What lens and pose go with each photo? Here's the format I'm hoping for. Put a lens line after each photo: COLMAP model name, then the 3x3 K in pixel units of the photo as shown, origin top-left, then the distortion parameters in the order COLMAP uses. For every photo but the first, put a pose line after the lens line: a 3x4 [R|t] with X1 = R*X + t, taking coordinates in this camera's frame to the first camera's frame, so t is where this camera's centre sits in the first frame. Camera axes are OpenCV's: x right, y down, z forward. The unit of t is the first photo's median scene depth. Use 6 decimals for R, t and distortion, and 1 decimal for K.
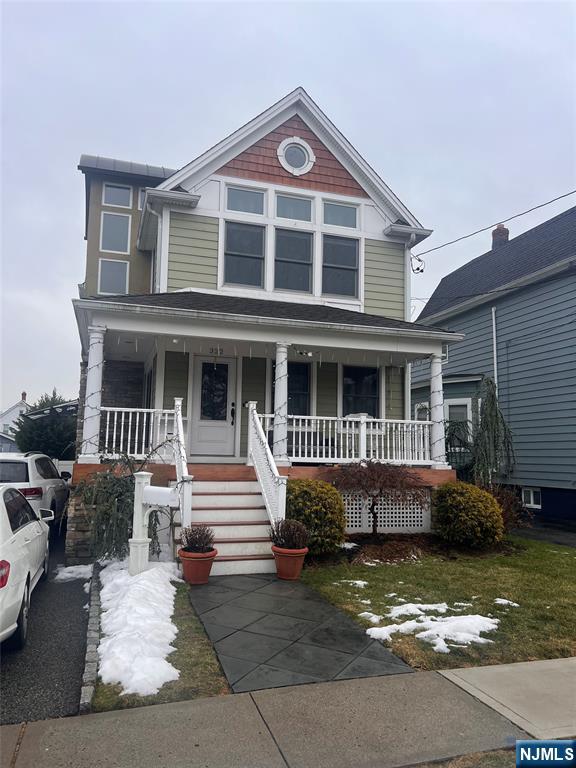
lens RADIAL K [[584.5, 0, 284.9], [0, 584.5, 389.3], [0, 0, 1]] dist [0.049523, -0.060536]
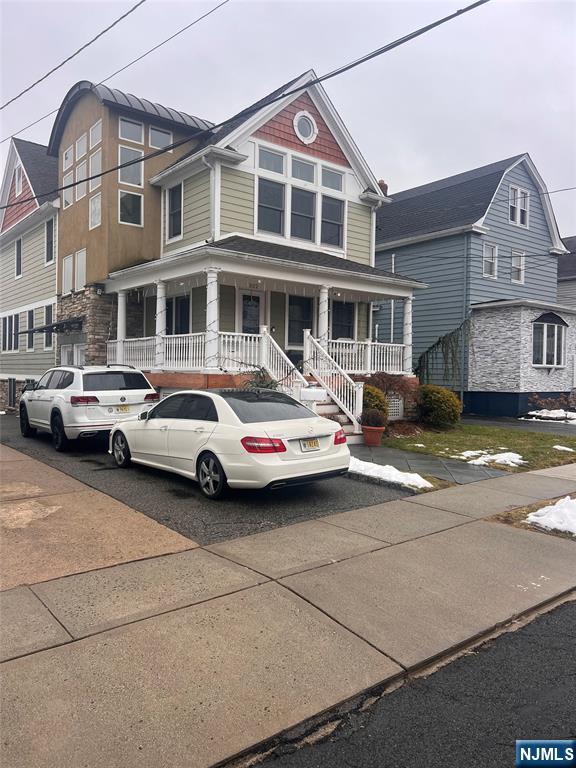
lens RADIAL K [[584.5, 0, 294.6], [0, 584.5, 382.9], [0, 0, 1]] dist [0.049523, -0.060536]
pose [[0.926291, -0.010529, 0.376663, -0.483839], [-0.041347, 0.990733, 0.129376, -0.023573], [-0.374534, -0.135414, 0.917272, -0.203824]]
